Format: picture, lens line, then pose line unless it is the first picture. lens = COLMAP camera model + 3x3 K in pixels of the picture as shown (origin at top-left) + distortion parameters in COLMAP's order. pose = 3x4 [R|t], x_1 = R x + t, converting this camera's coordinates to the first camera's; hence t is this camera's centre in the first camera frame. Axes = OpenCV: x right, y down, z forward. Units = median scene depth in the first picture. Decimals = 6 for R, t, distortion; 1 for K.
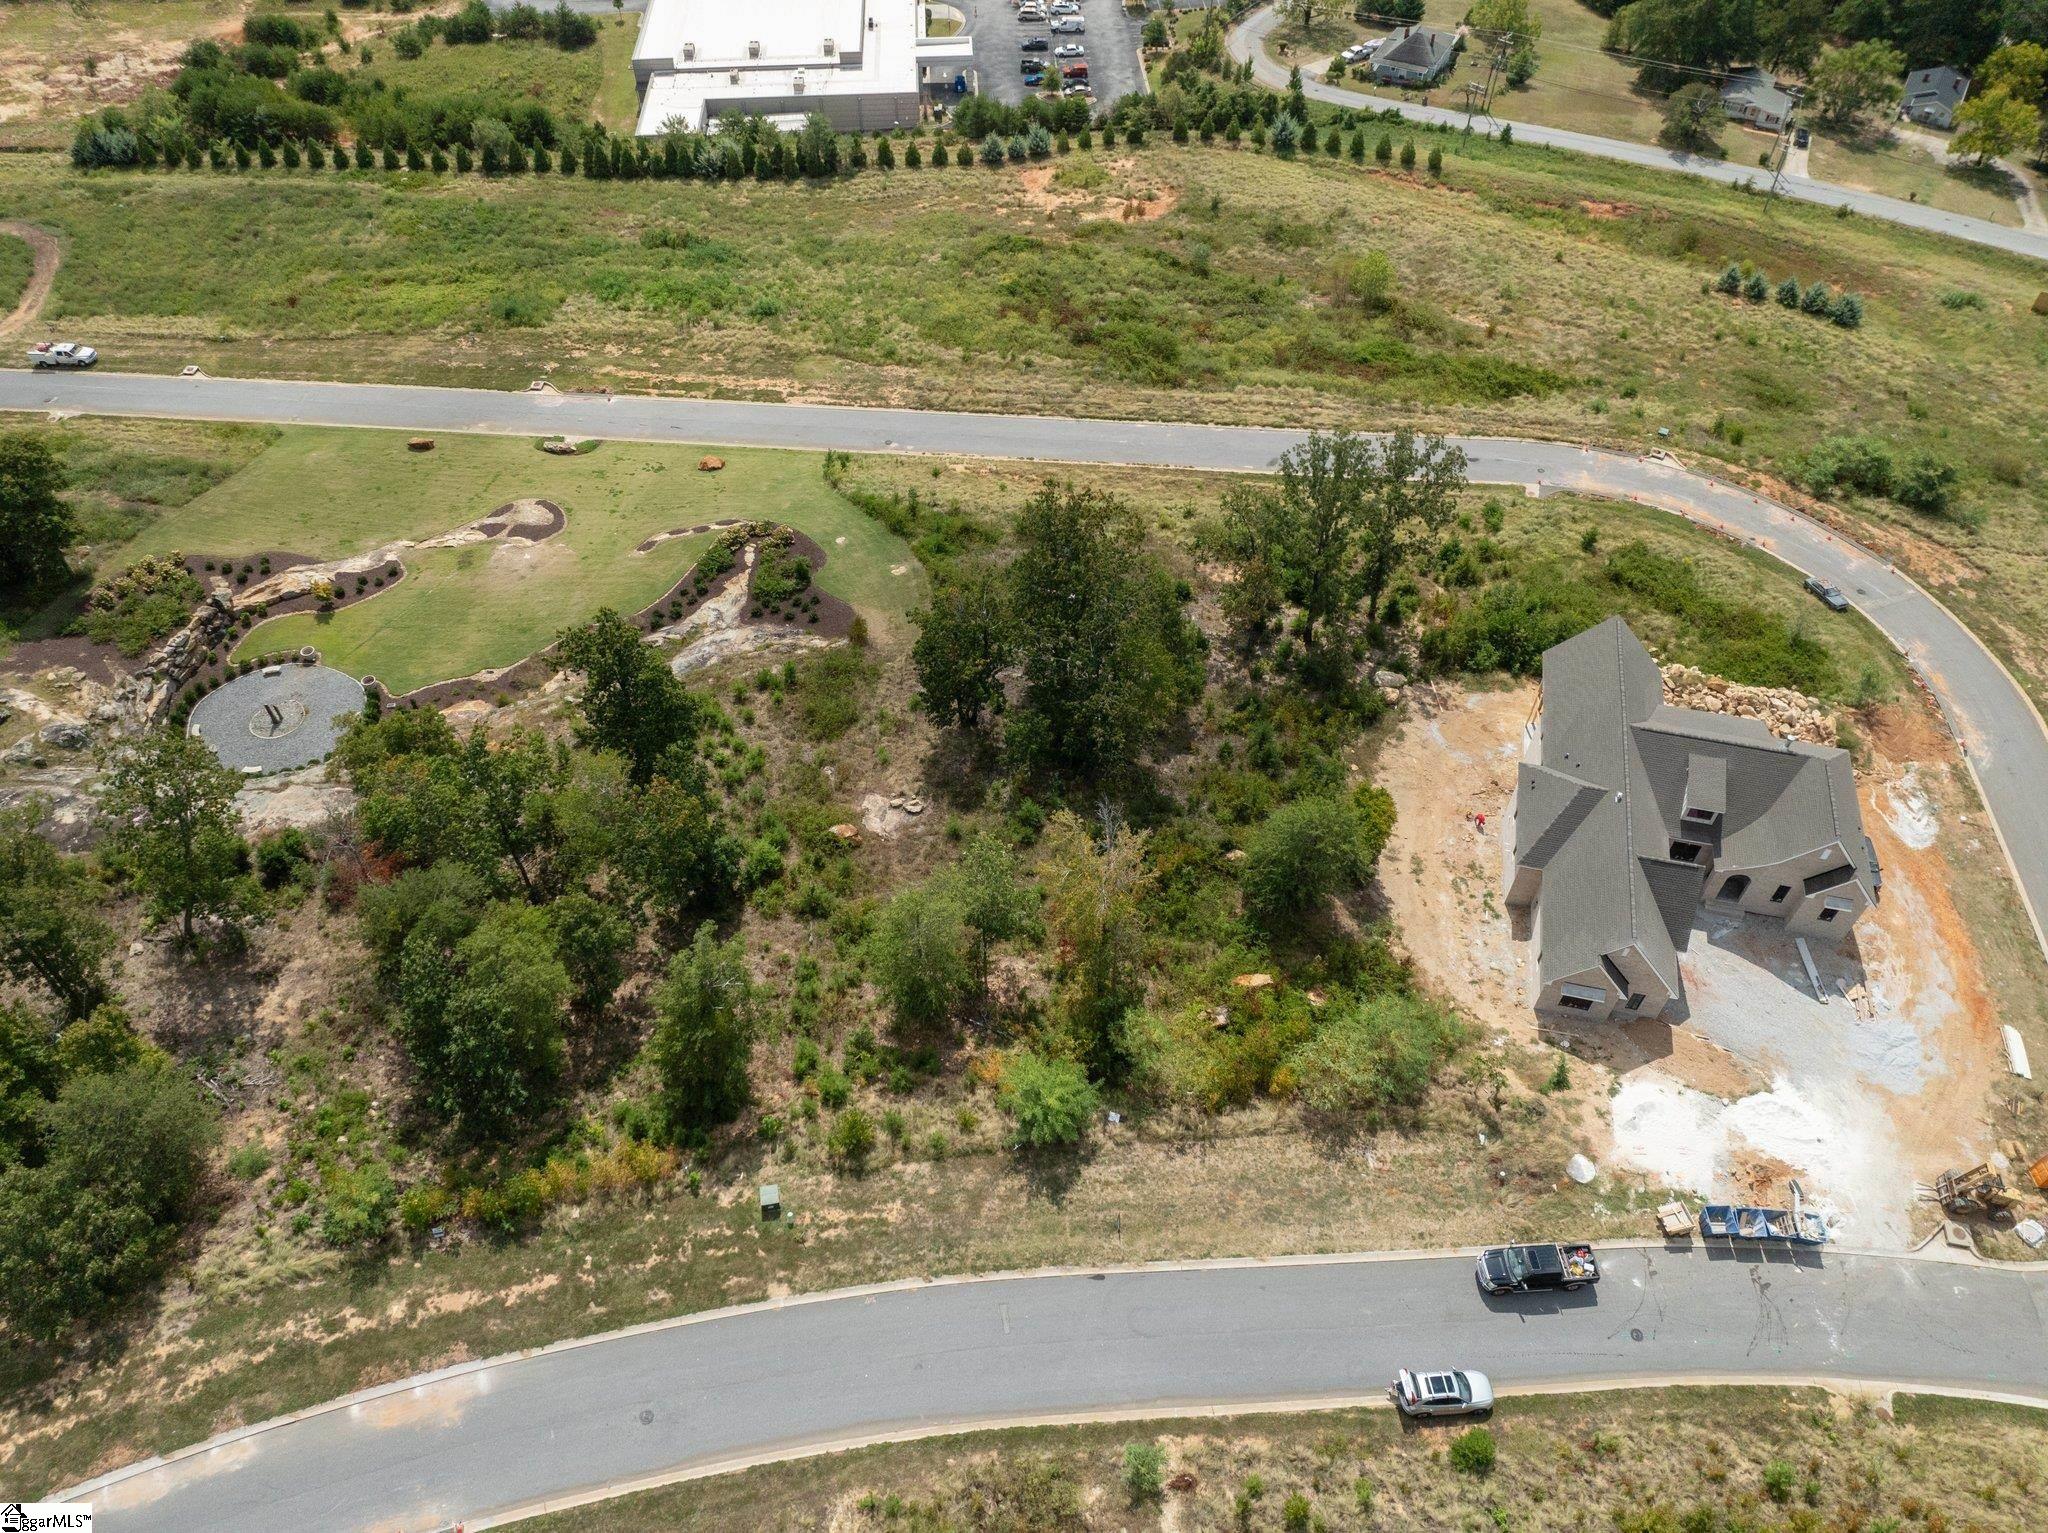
lens RADIAL K [[1441.6, 0, 1024.0], [0, 1441.6, 766.5], [0, 0, 1]] dist [-0.041435, 0.007701]
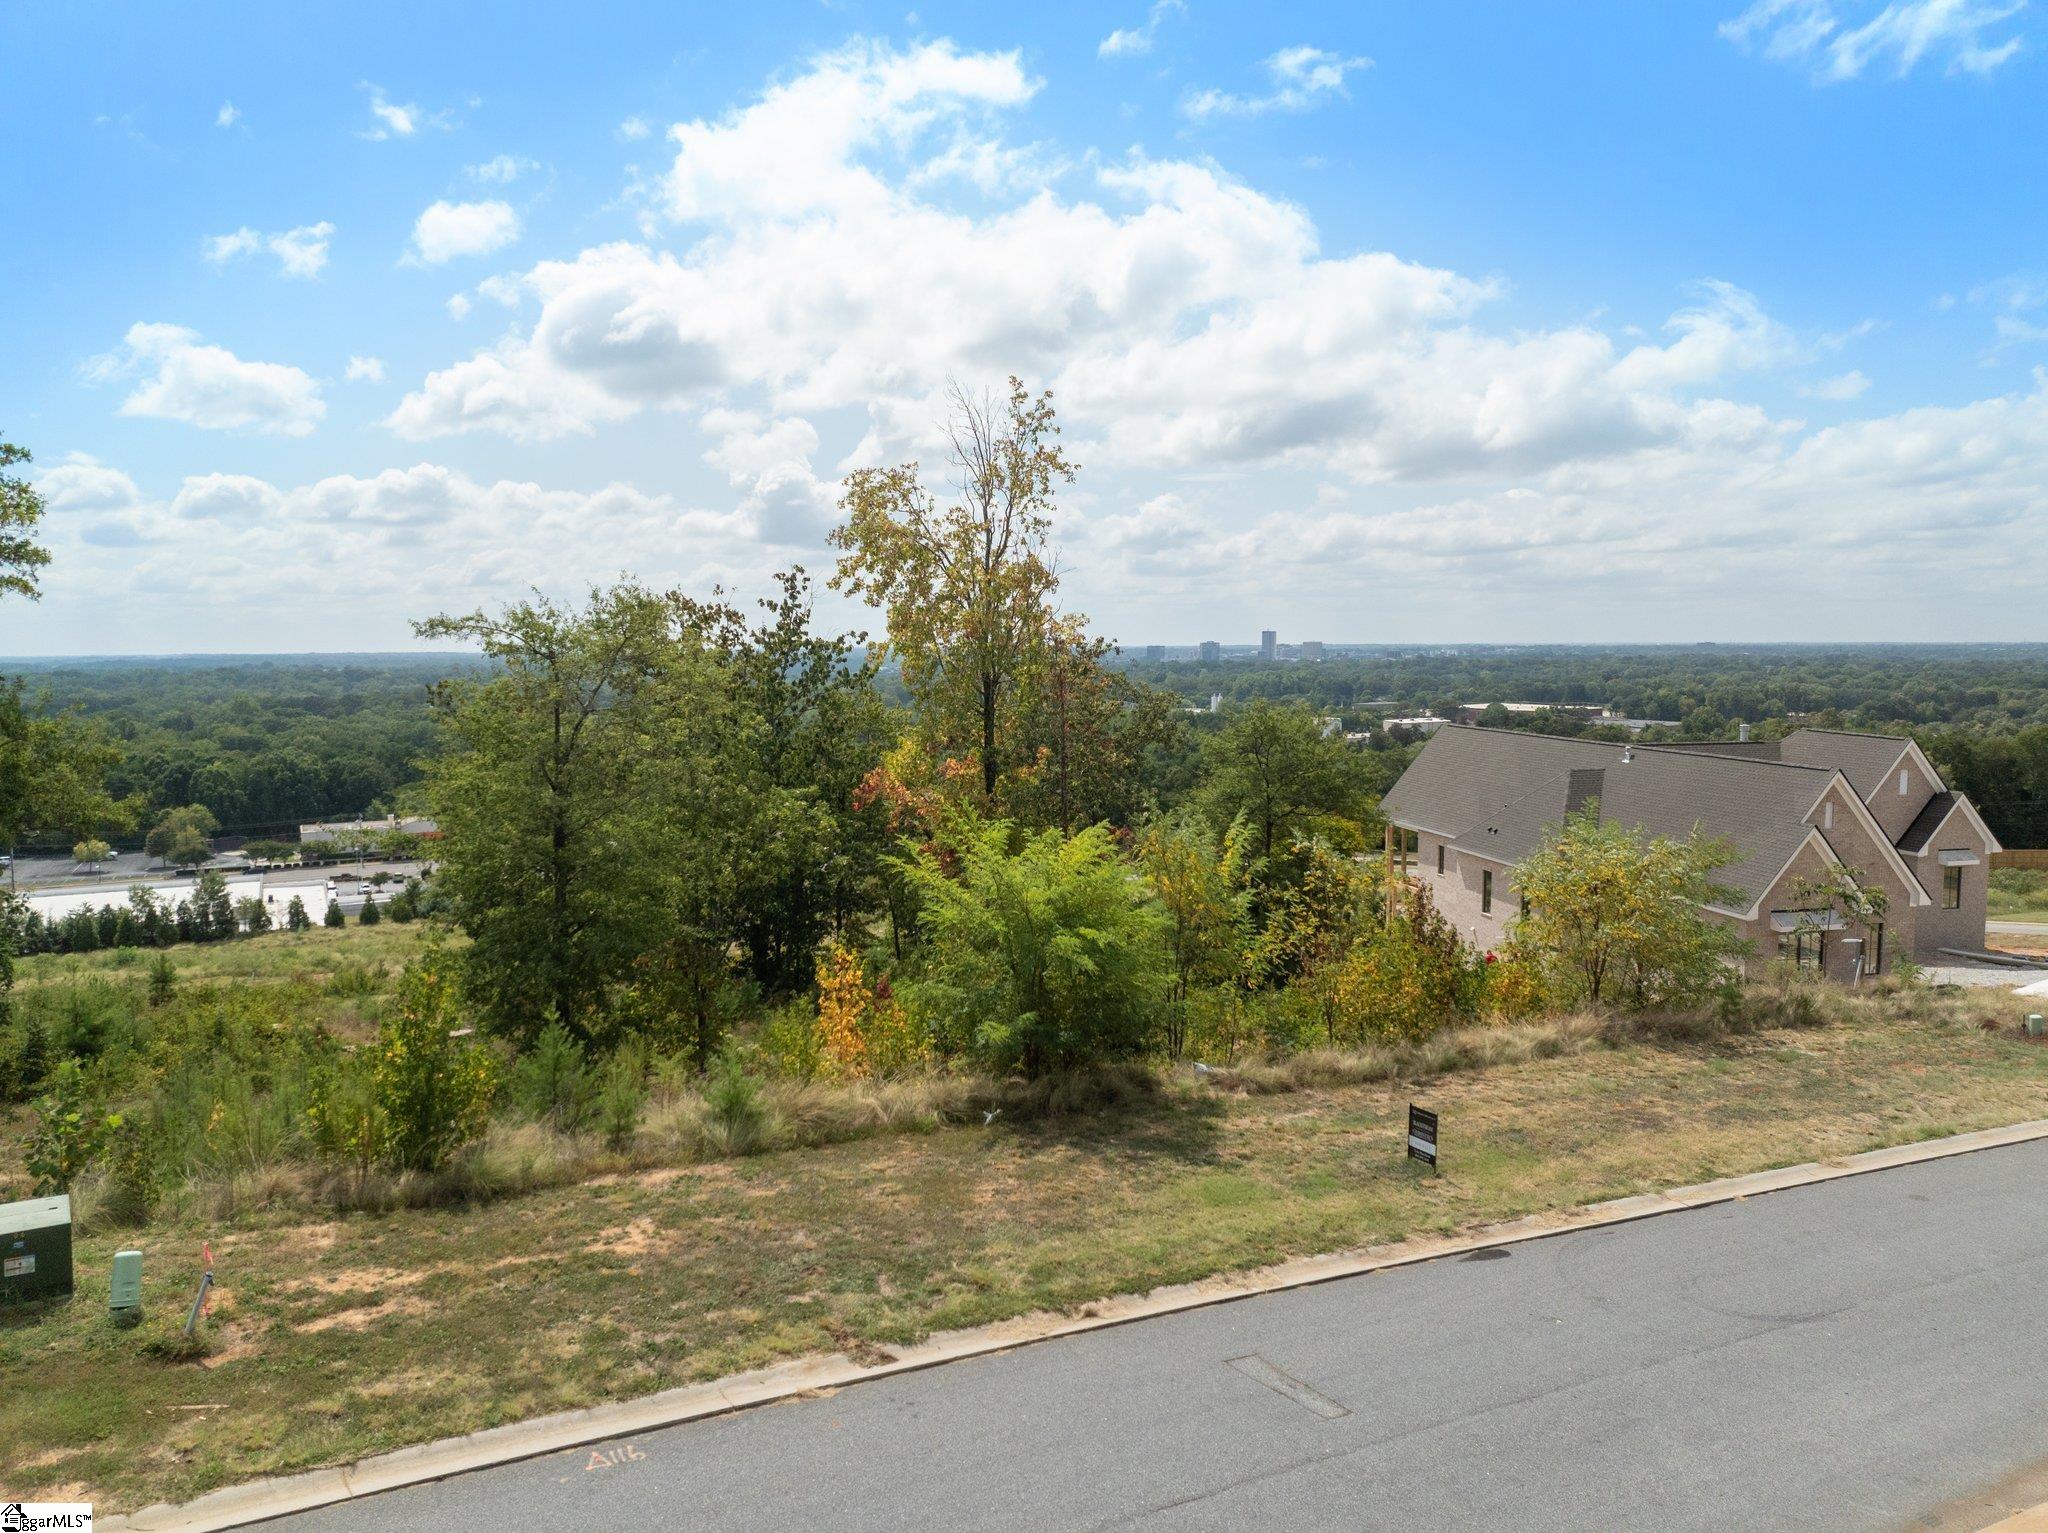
lens RADIAL K [[1441.6, 0, 1024.0], [0, 1441.6, 766.5], [0, 0, 1]] dist [-0.041435, 0.007701]
pose [[0.912082, -0.041024, 0.407950, -0.097428], [0.314749, 0.707693, -0.632538, 0.331245], [-0.262754, 0.705328, 0.658386, 0.606606]]
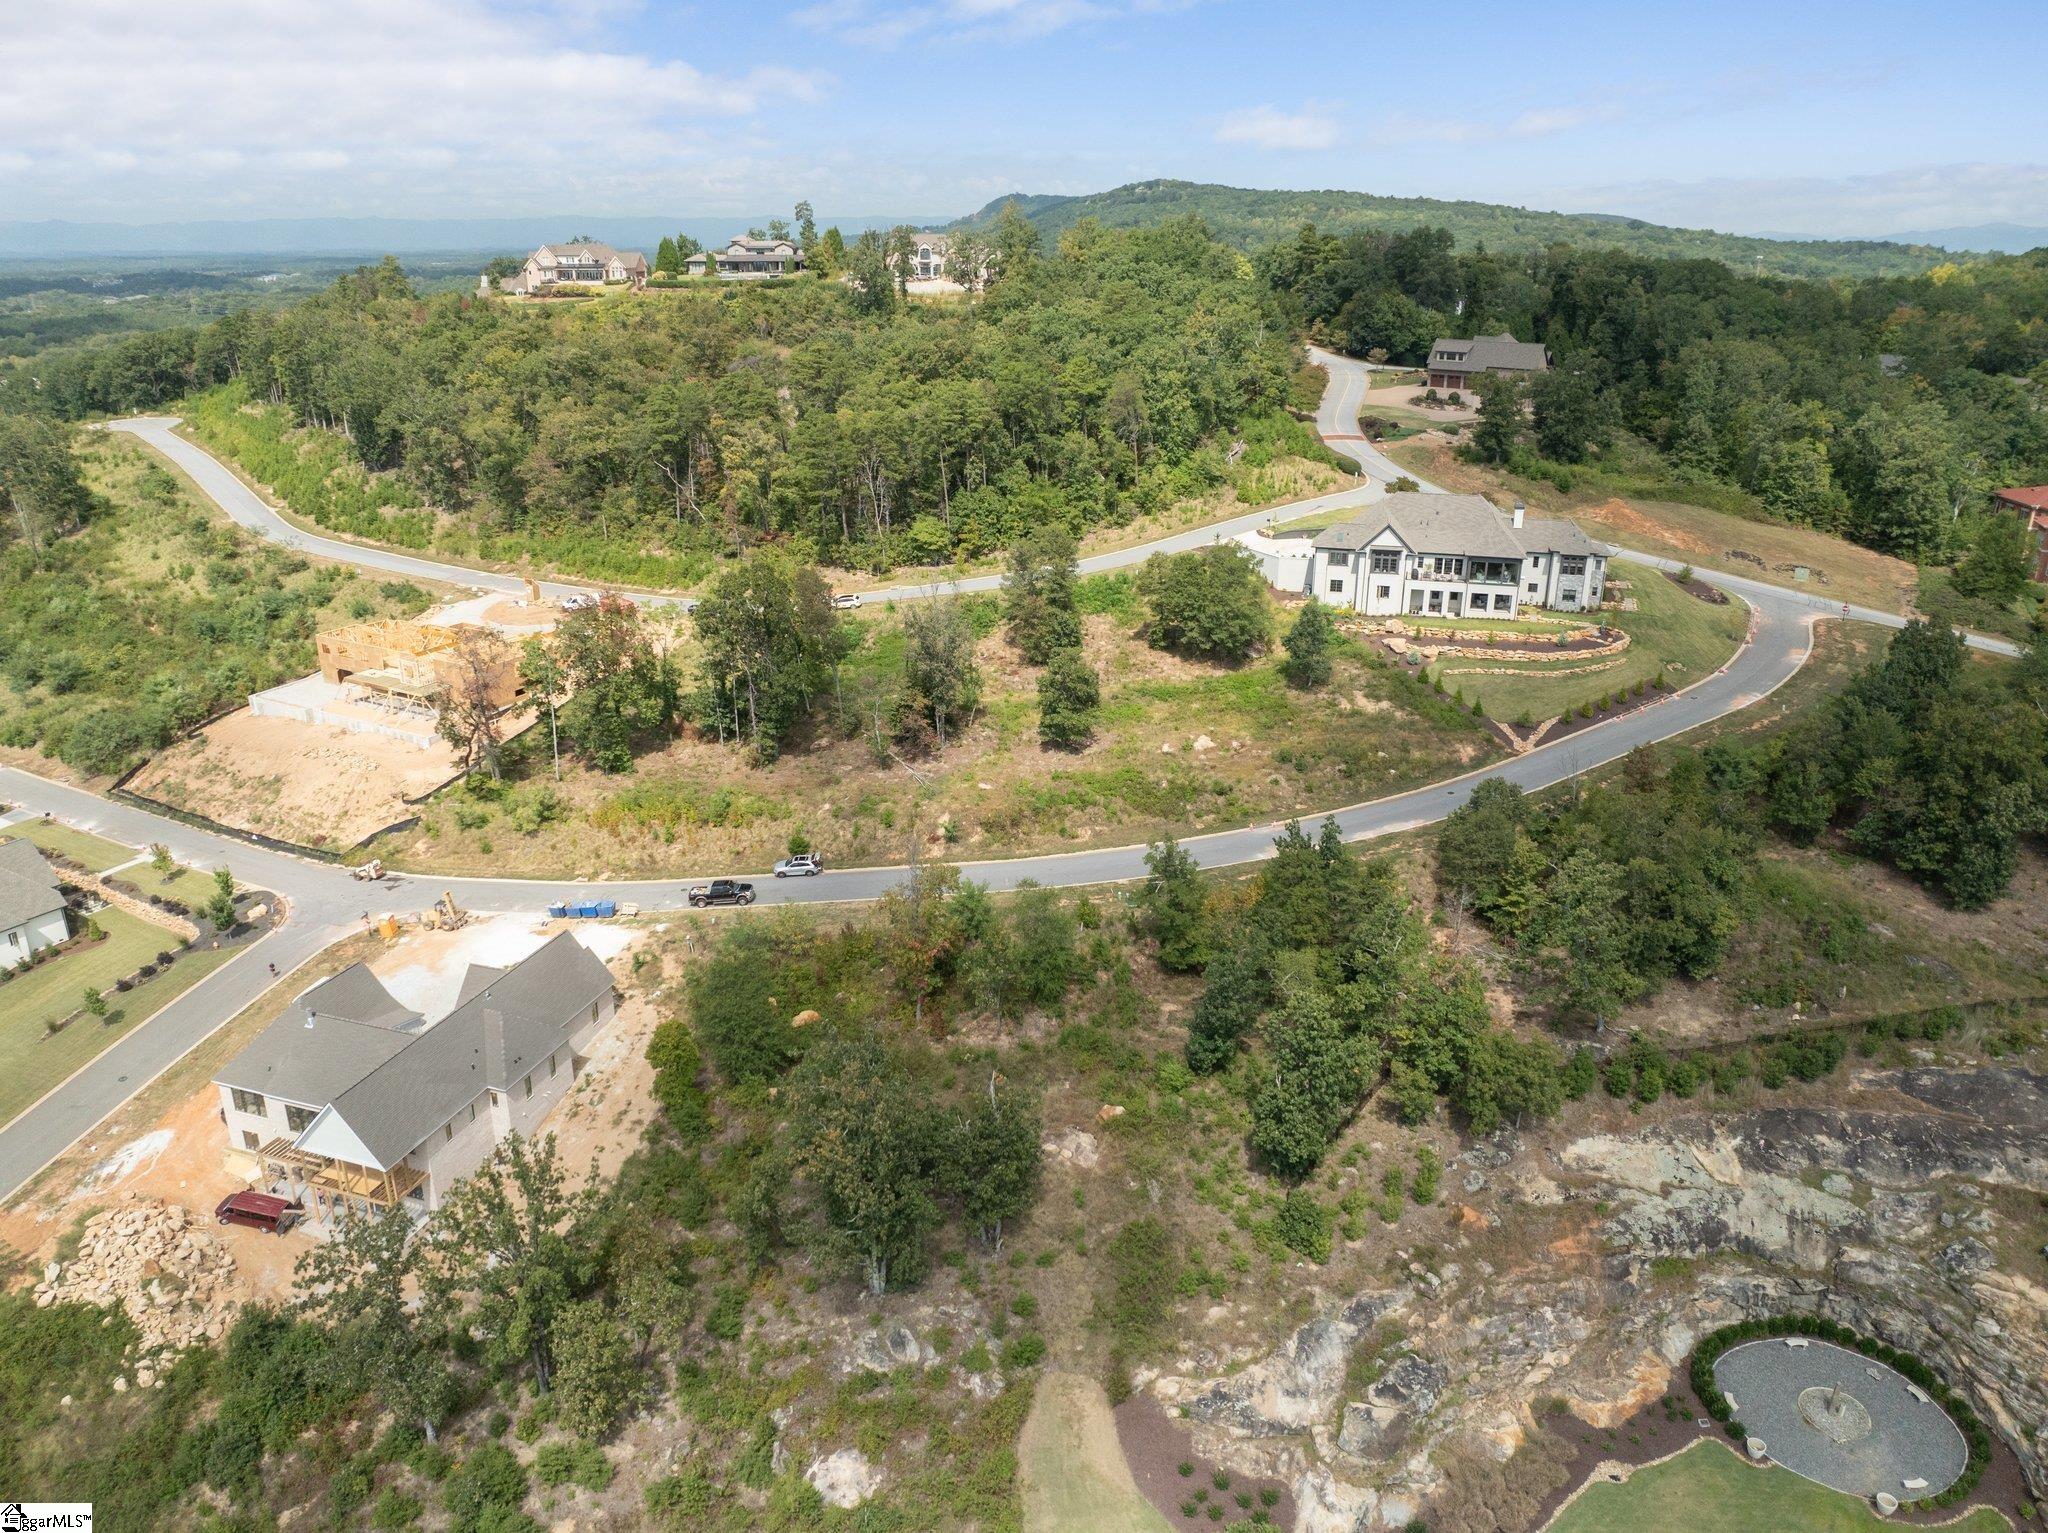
lens RADIAL K [[1441.6, 0, 1024.0], [0, 1441.6, 766.5], [0, 0, 1]] dist [-0.041435, 0.007701]
pose [[-0.996681, -0.031835, 0.074922, -0.133762], [0.059098, 0.349980, 0.934891, -1.126803], [-0.055983, 0.936216, -0.346937, 1.149528]]
